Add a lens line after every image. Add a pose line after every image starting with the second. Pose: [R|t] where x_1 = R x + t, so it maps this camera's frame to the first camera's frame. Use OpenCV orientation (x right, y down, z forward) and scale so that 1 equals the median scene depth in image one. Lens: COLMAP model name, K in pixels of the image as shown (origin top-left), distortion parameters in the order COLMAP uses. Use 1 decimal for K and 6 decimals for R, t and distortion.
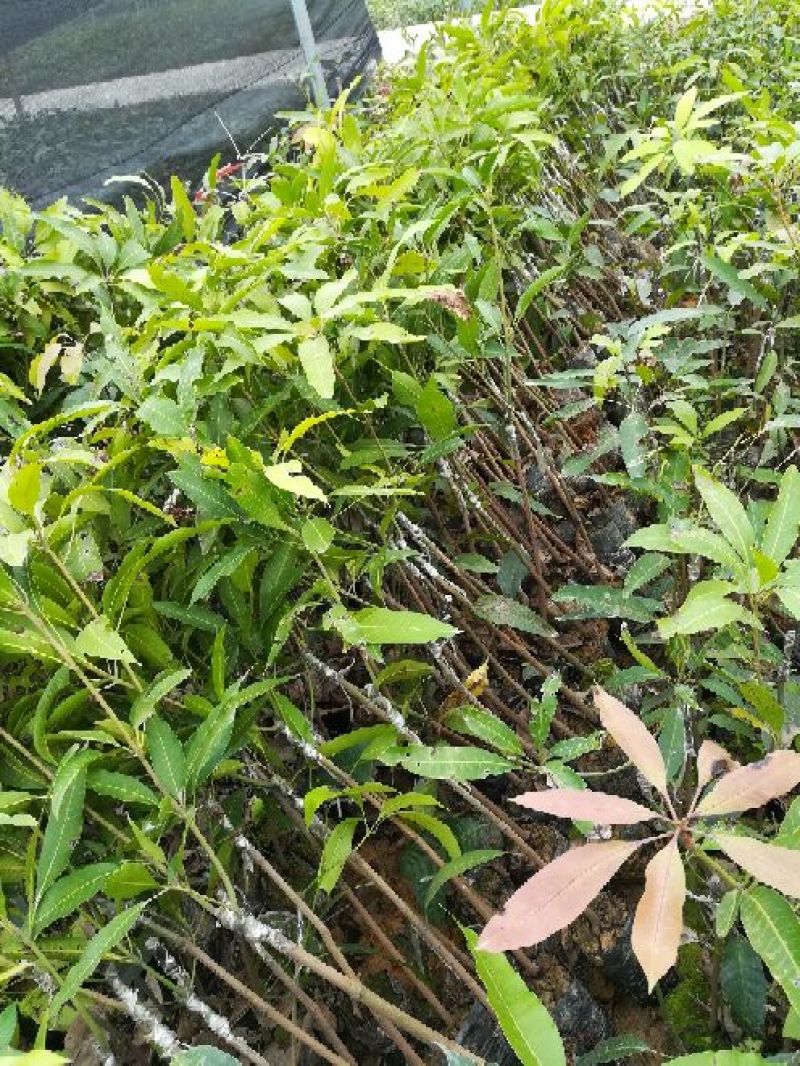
lens RADIAL K [[840.5, 0, 400.0], [0, 840.5, 533.0], [0, 0, 1]] dist [0.012244, 0.008561]
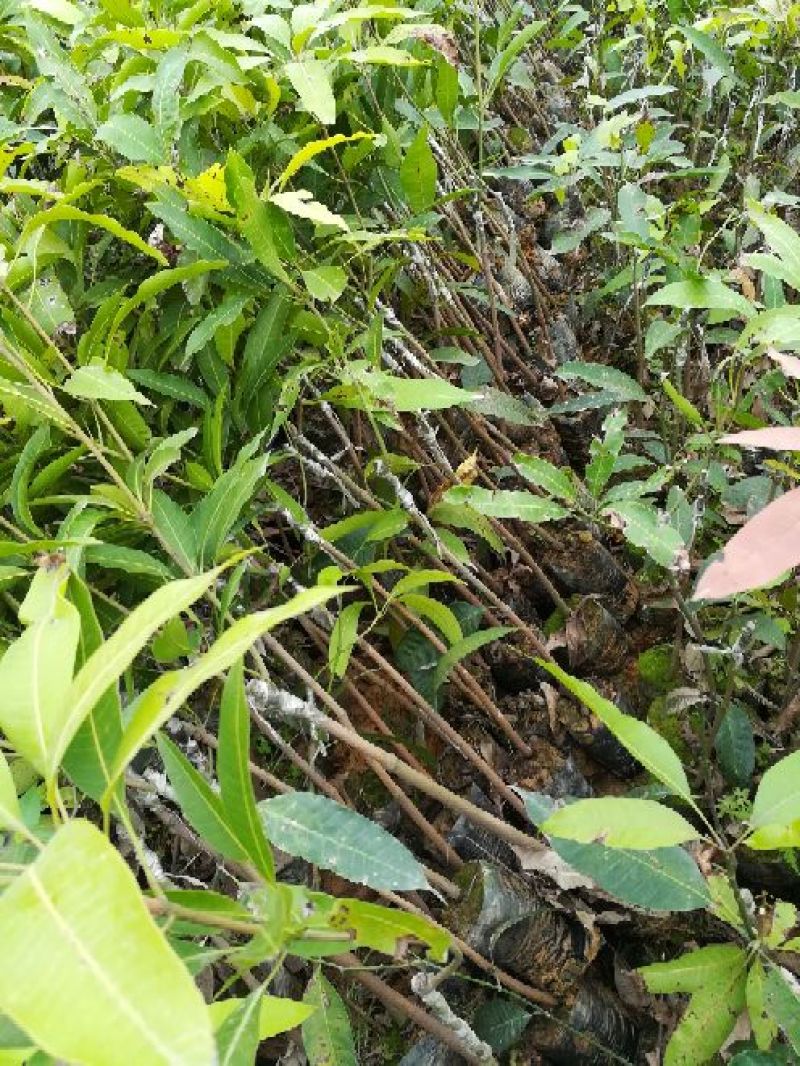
lens RADIAL K [[840.5, 0, 400.0], [0, 840.5, 533.0], [0, 0, 1]] dist [0.012244, 0.008561]
pose [[0.985342, -0.031036, 0.167744, -0.172773], [0.008576, 0.991080, 0.132993, 0.140466], [-0.170375, -0.129605, 0.976819, 0.087515]]
